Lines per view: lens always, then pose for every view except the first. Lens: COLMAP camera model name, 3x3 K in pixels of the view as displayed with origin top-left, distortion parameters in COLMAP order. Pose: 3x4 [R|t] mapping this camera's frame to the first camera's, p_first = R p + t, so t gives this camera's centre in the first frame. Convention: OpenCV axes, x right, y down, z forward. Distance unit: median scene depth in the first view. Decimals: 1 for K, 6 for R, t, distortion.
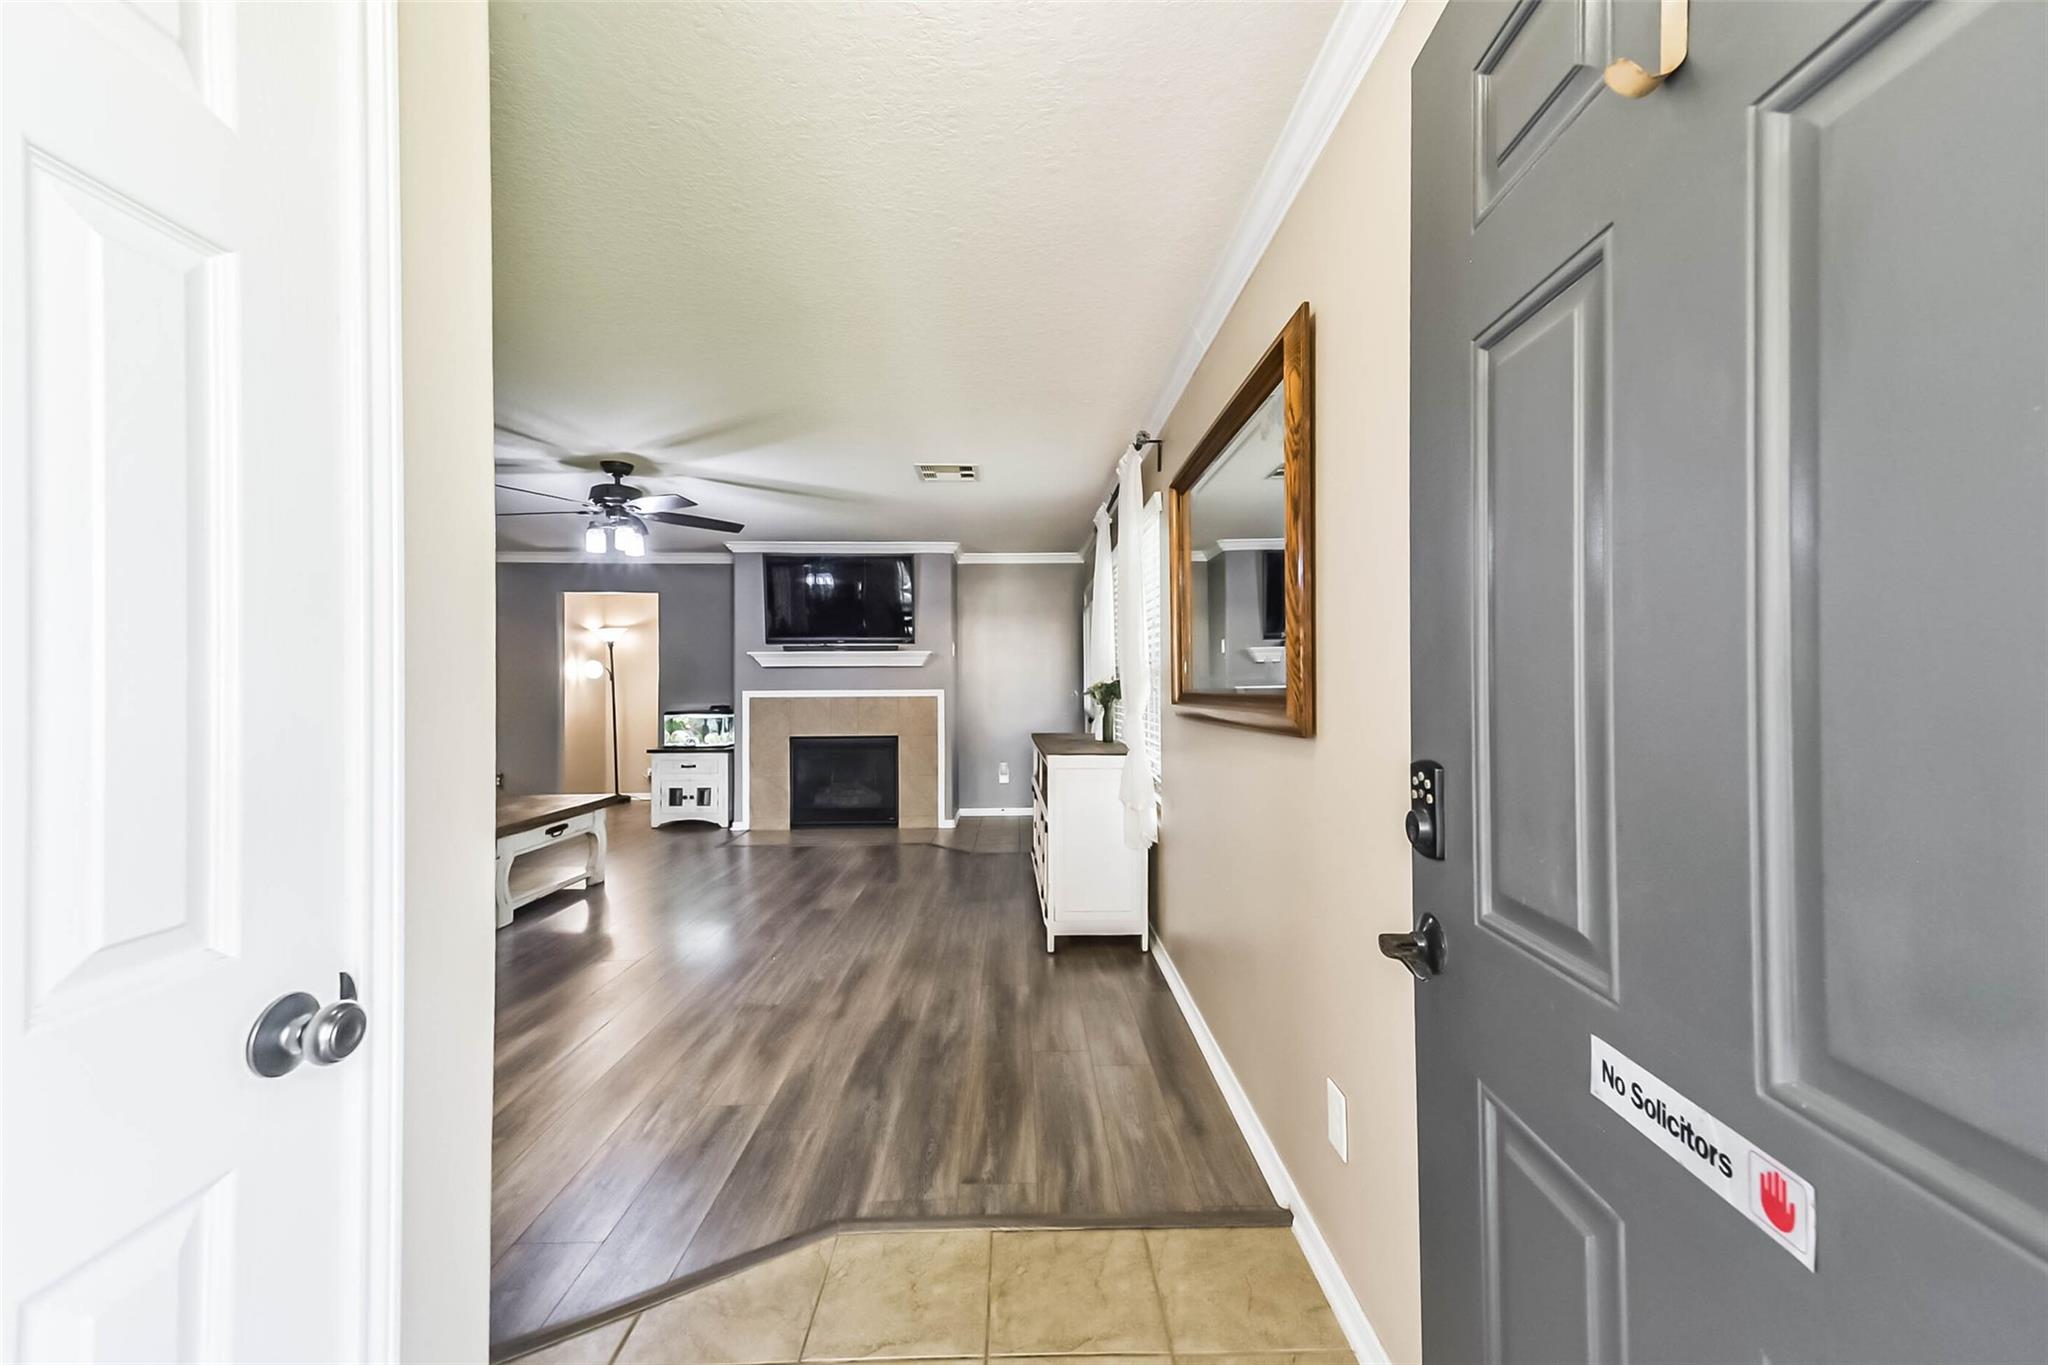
lens RADIAL K [[789.8, 0, 1030.5], [0, 789.8, 678.9], [0, 0, 1]] dist [0.024246, -0.000195]
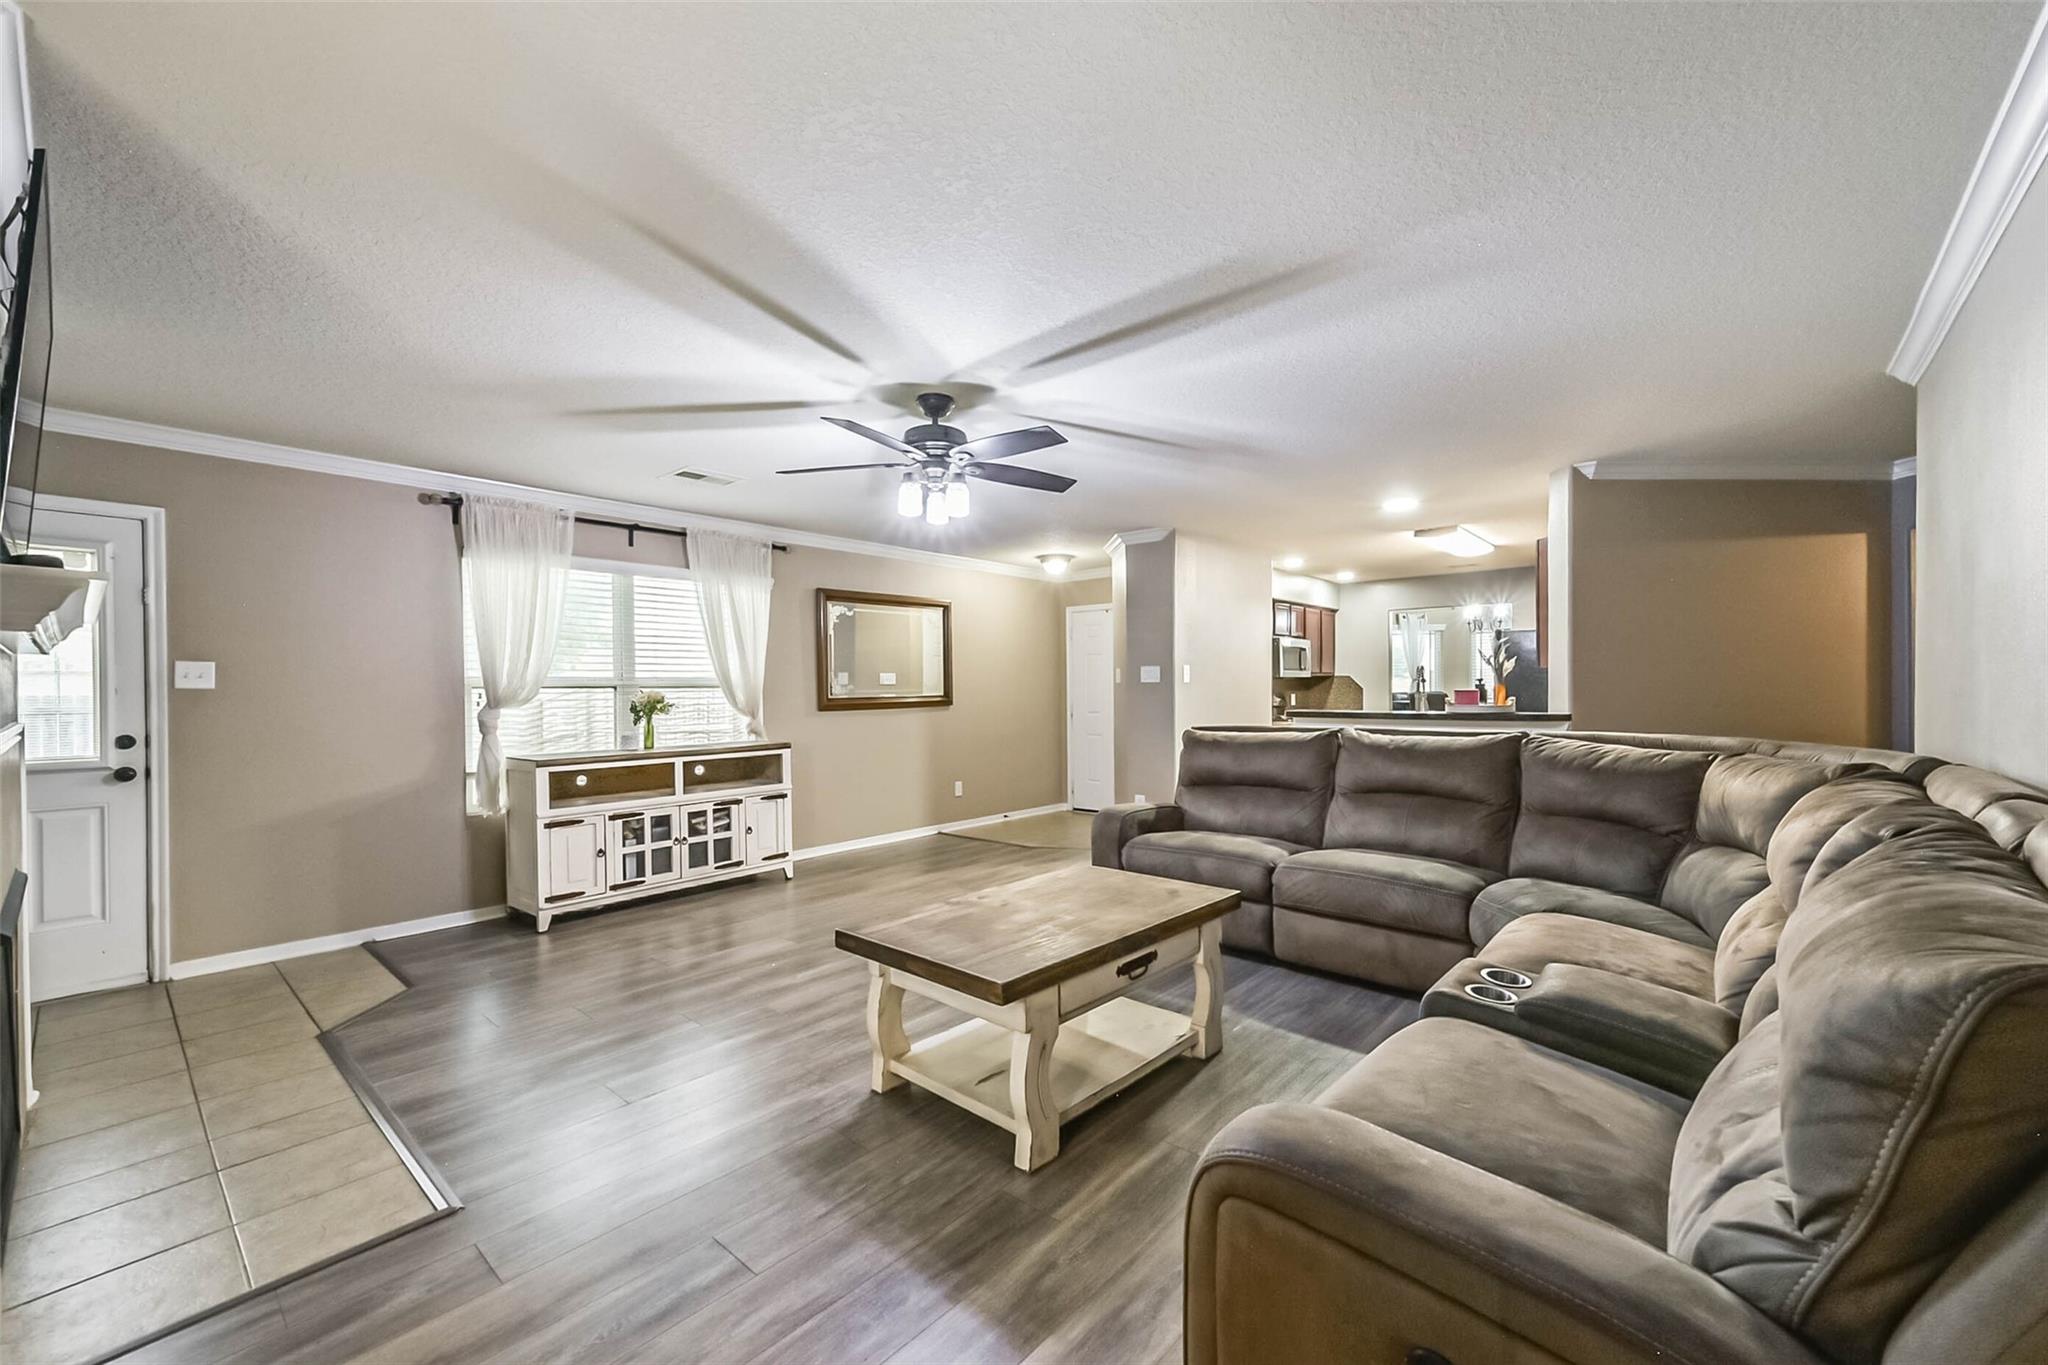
lens RADIAL K [[818.9, 0, 1043.3], [0, 818.9, 693.4], [0, 0, 1]] dist [0.015085, -0.000059]
pose [[-0.754667, 0.007221, 0.656068, -0.721818], [0.011276, 0.999934, 0.001966, 0.004911], [-0.656011, 0.008881, -0.754699, 0.996588]]
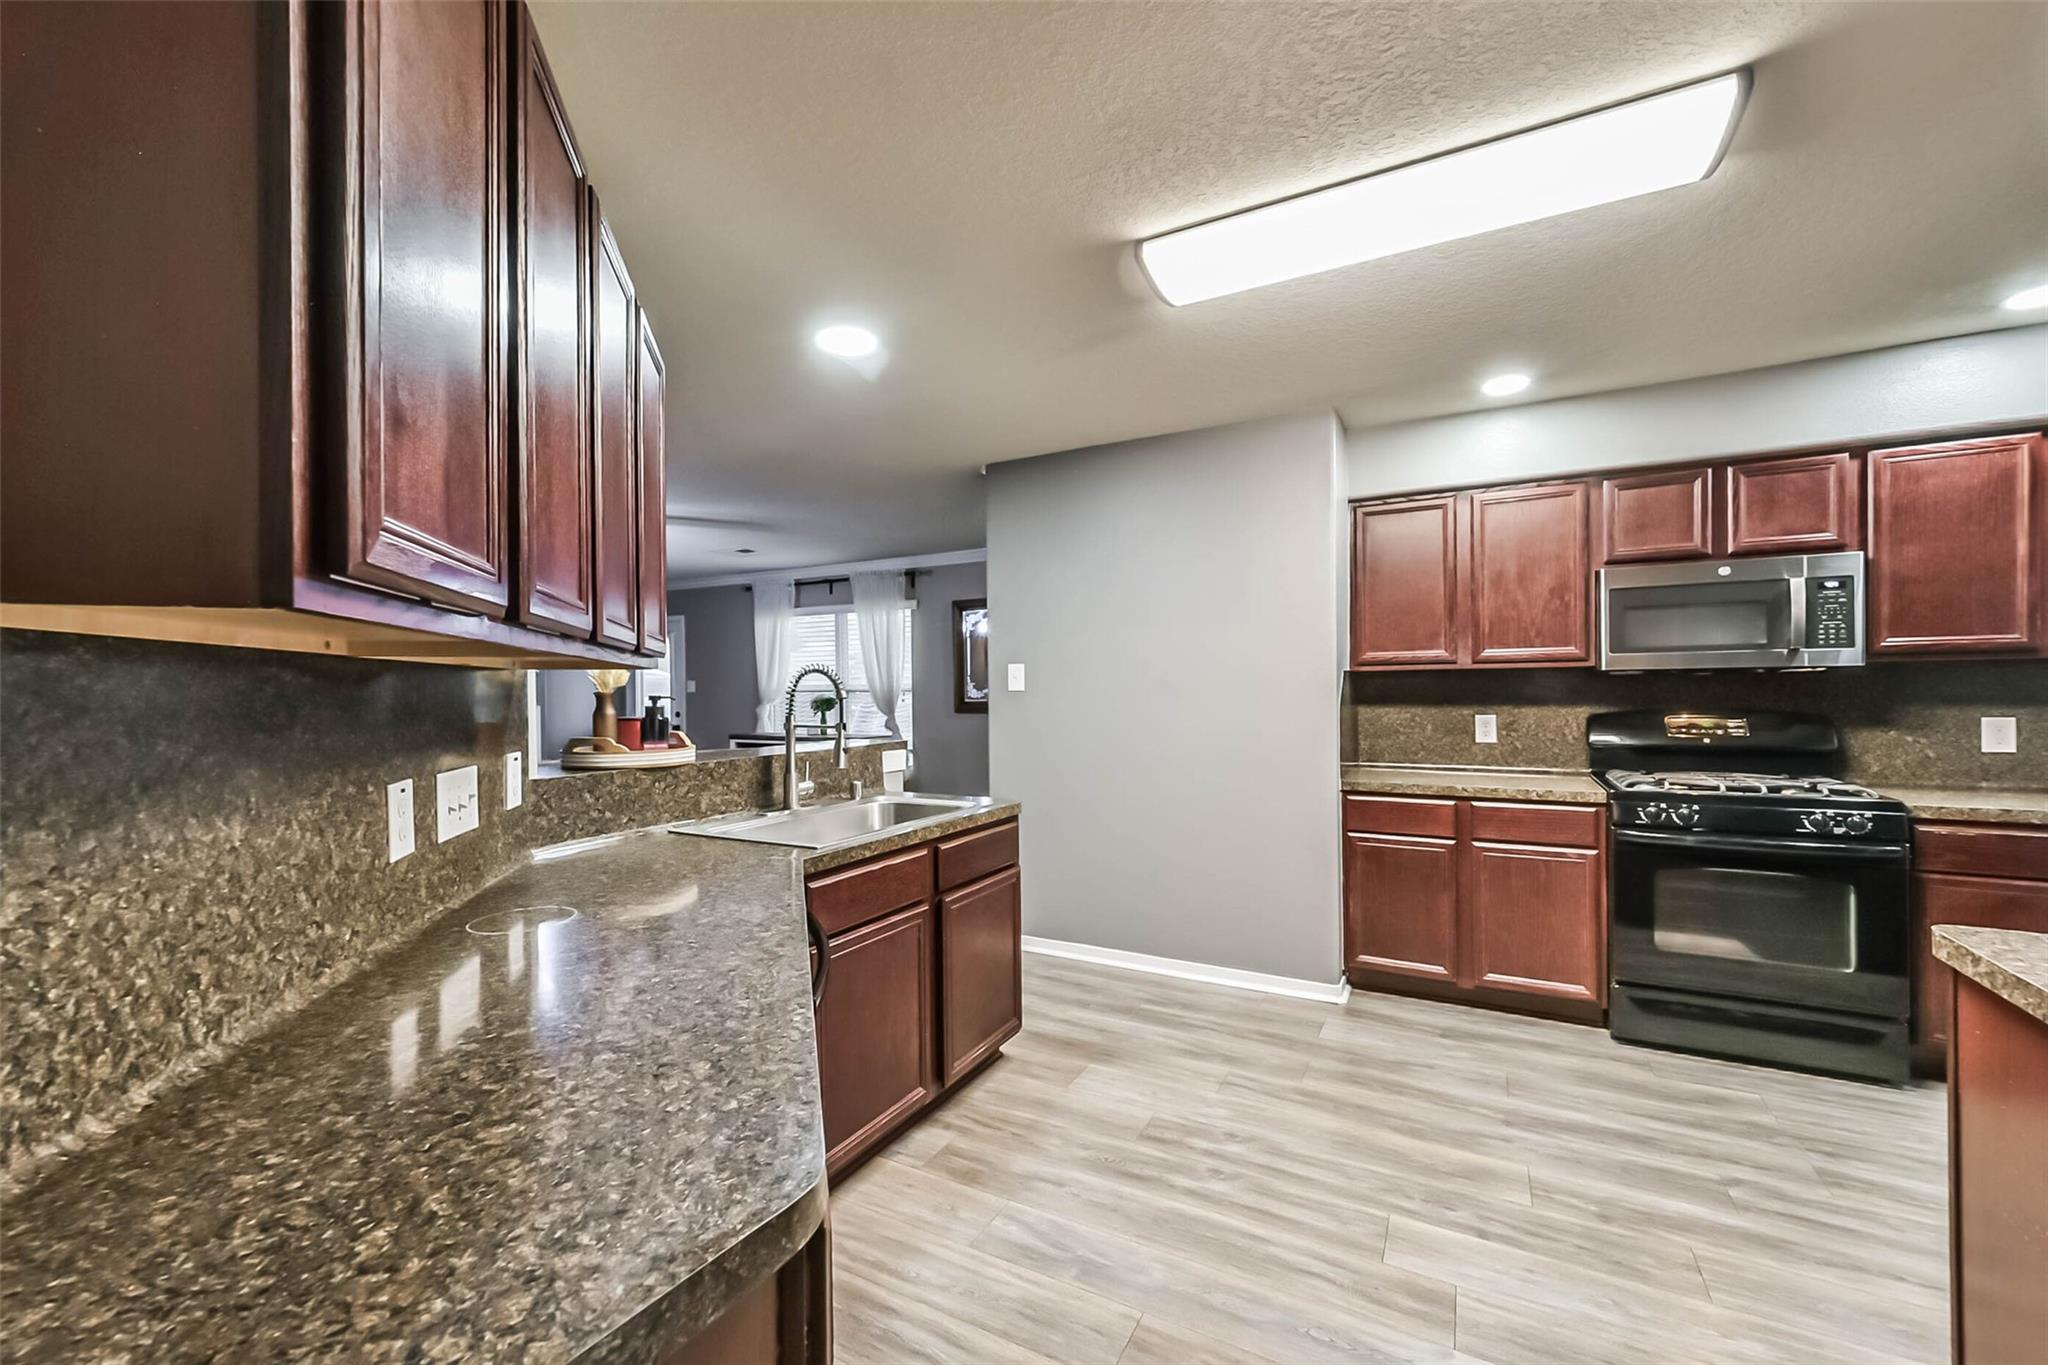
lens RADIAL K [[811.7, 0, 1022.9], [0, 811.7, 689.0], [0, 0, 1]] dist [0.000601, -0.000075]
pose [[0.494650, -0.000917, 0.869092, -0.759001], [0.005544, 0.999982, -0.002101, -0.003319], [-0.869075, 0.005858, 0.494646, -0.126178]]
